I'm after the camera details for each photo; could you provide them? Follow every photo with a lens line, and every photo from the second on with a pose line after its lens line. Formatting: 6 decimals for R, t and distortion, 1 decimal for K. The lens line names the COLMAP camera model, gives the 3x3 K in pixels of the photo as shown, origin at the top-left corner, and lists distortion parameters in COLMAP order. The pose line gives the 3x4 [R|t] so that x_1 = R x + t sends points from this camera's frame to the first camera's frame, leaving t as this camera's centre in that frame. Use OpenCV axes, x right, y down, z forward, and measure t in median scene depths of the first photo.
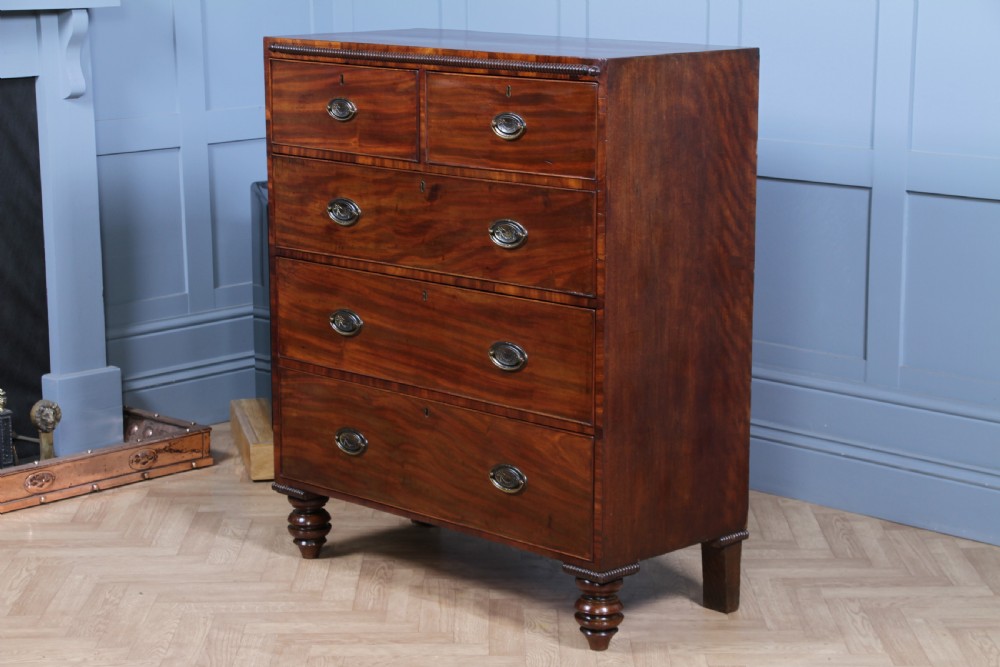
lens RADIAL K [[2267.2, 0, 515.6], [0, 2267.2, 342.4], [0, 0, 1]] dist [0.390742, 0.000000]
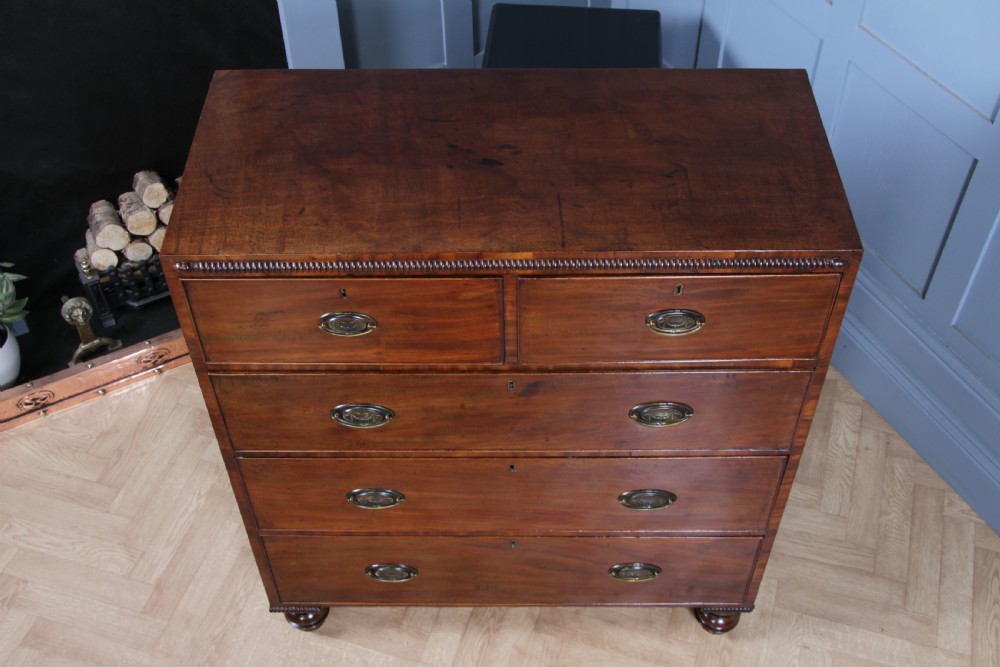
lens RADIAL K [[1109.1, 0, 507.1], [0, 1109.1, 334.4], [0, 0, 1]] dist [-0.033760, 0.000000]
pose [[0.718844, -0.511405, 0.470881, -0.206955], [0.136593, 0.768062, 0.625639, -0.312006], [-0.681620, -0.385417, 0.621971, 0.761883]]
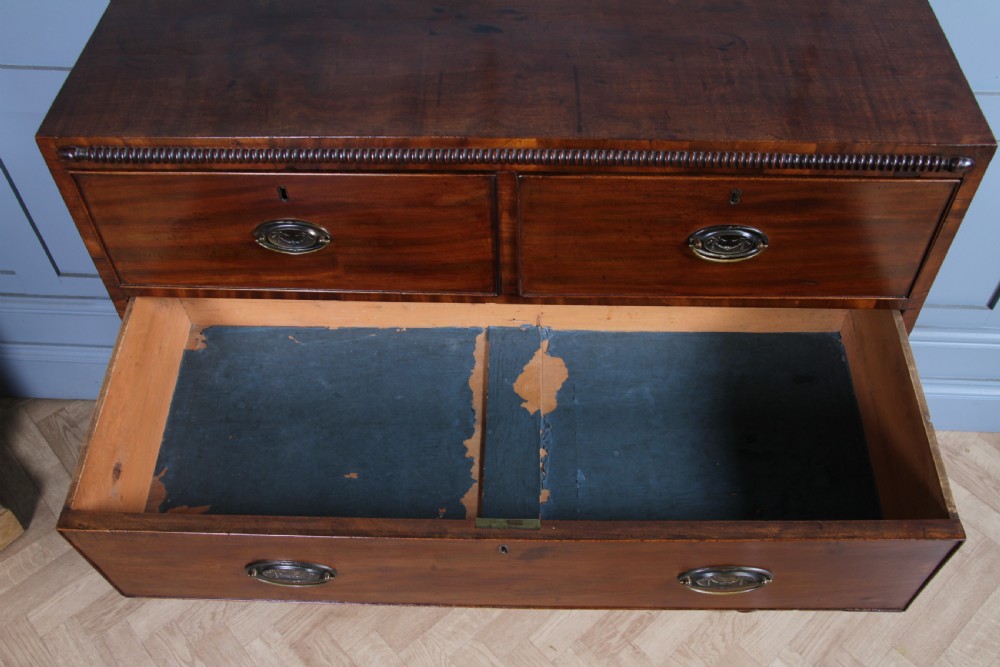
lens RADIAL K [[959.0, 0, 507.9], [0, 959.0, 333.7], [0, 0, 1]] dist [-0.075909, 0.000000]
pose [[0.743233, -0.515681, 0.426236, -0.148116], [0.138881, 0.742135, 0.655704, -0.228534], [-0.654459, -0.428145, 0.623198, 0.828586]]
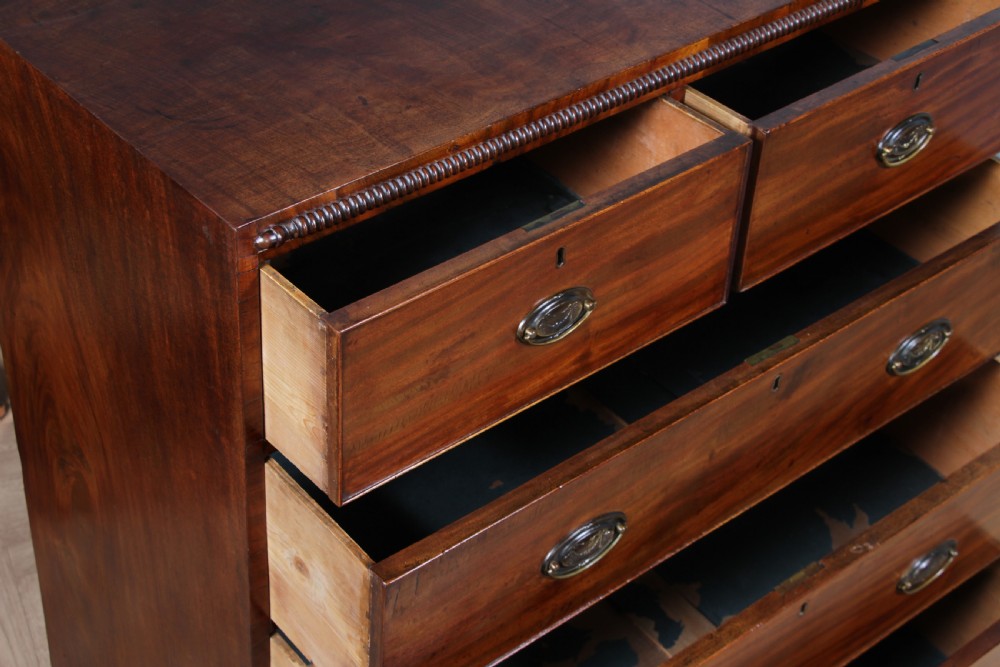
lens RADIAL K [[1622.4, 0, 501.2], [0, 1622.4, 333.9], [0, 0, 1]] dist [0.158000, 0.000000]
pose [[0.083988, -0.611746, 0.786583, -0.326622], [0.125969, 0.789557, 0.600609, -0.276436], [-0.988473, 0.048641, 0.143374, 0.967289]]
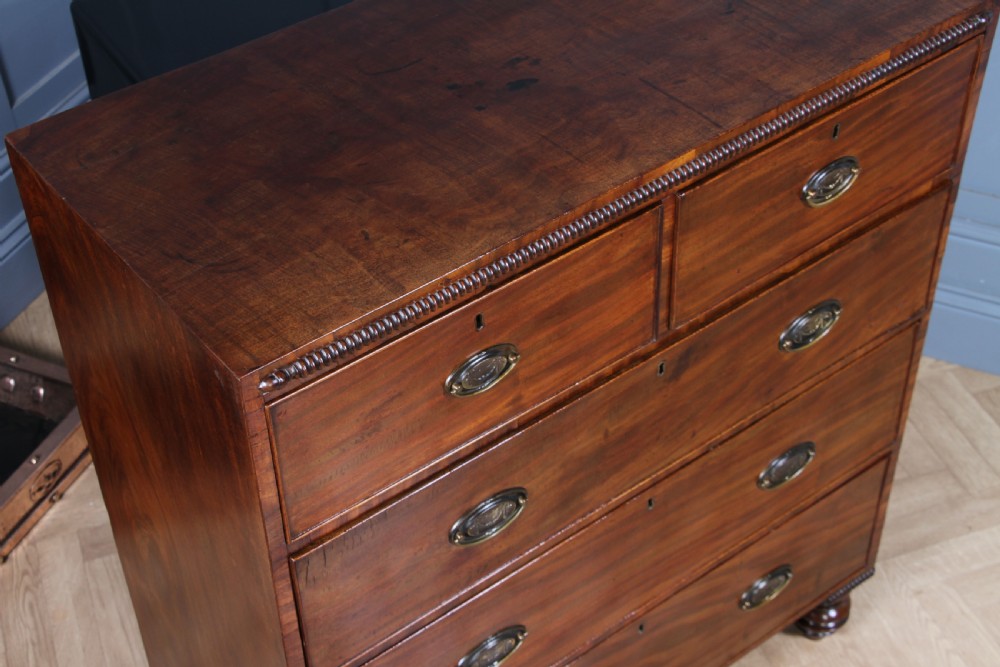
lens RADIAL K [[1529.6, 0, 494.0], [0, 1529.6, 328.7], [0, 0, 1]] dist [0.102859, 0.000000]
pose [[0.143742, -0.660269, 0.737145, -0.303419], [0.204270, 0.748636, 0.630728, -0.308012], [-0.968304, 0.059915, 0.242484, 0.935206]]
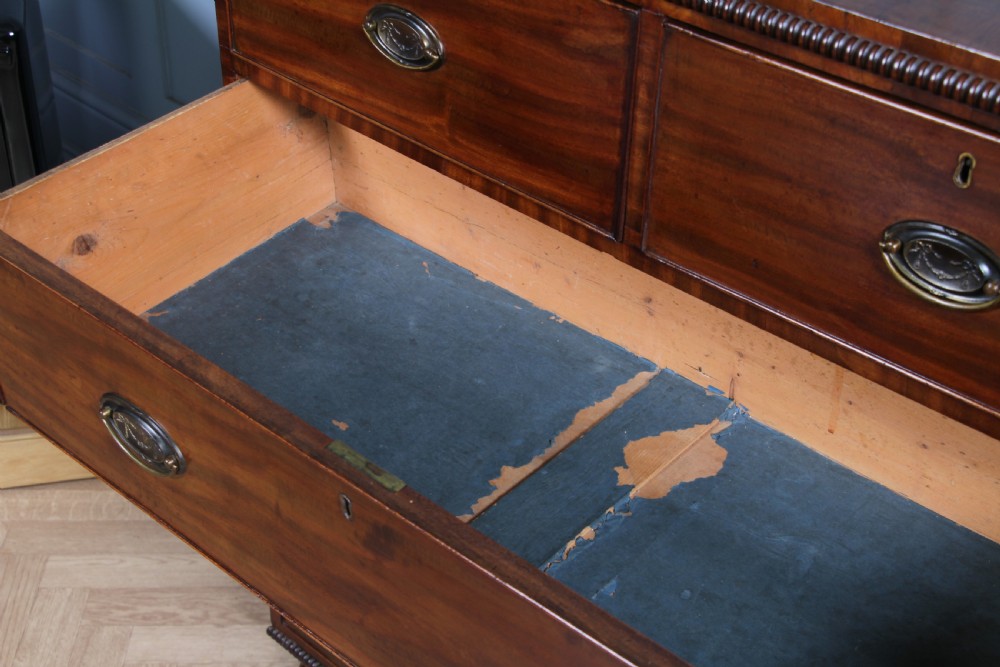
lens RADIAL K [[1529.6, 0, 495.1], [0, 1529.6, 352.5], [0, 0, 1]] dist [0.102859, 0.000000]
pose [[0.999744, 0.006105, 0.021768, -0.067120], [-0.014595, 0.909619, 0.415188, -0.163758], [-0.017265, -0.415400, 0.909475, 0.753329]]
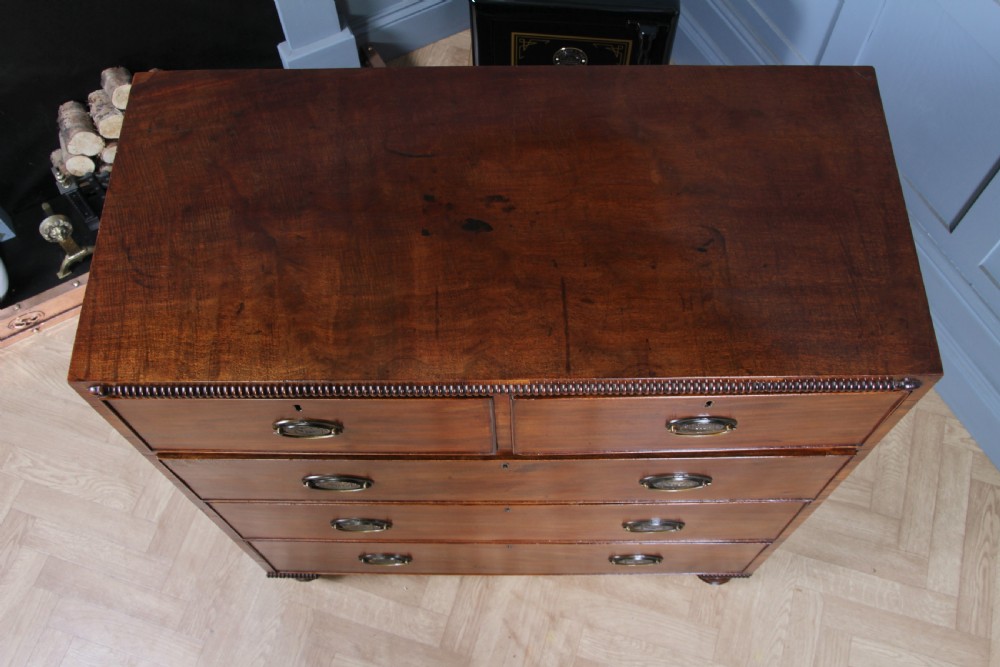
lens RADIAL K [[959.0, 0, 502.9], [0, 959.0, 327.5], [0, 0, 1]] dist [-0.075909, 0.000000]
pose [[0.719707, -0.625776, 0.300709, -0.099154], [0.146180, 0.559999, 0.815495, -0.315583], [-0.678714, -0.542960, 0.494511, 0.869656]]
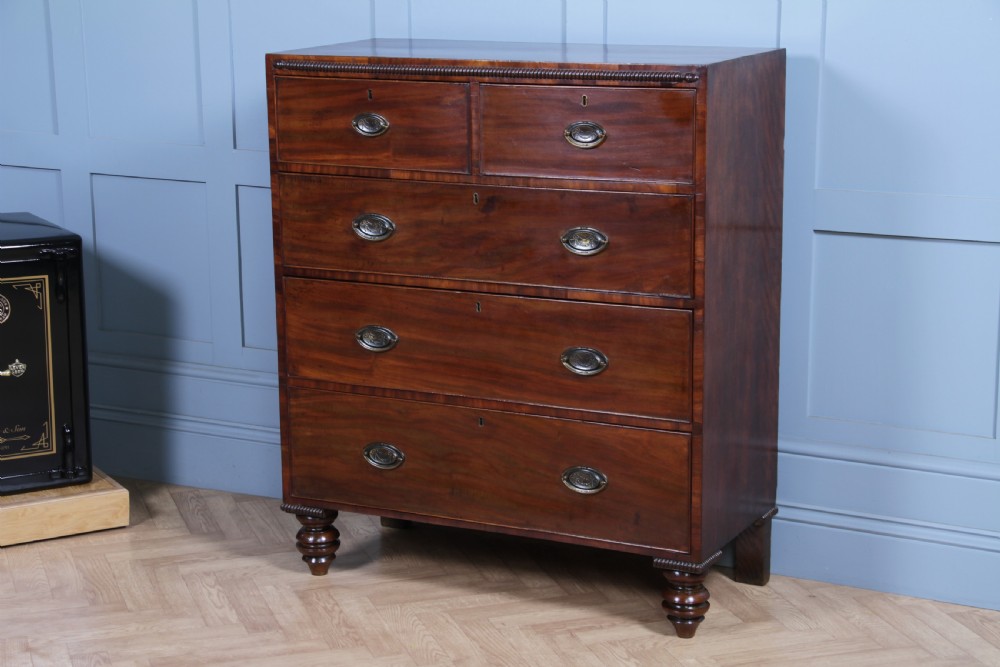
lens RADIAL K [[1993.1, 0, 501.0], [0, 1993.1, 338.6], [0, 0, 1]] dist [0.288386, 0.000000]
pose [[0.951327, -0.077174, 0.298363, -0.293107], [0.070338, 0.996957, 0.033597, -0.035231], [-0.300048, -0.010976, 0.953861, 0.153835]]
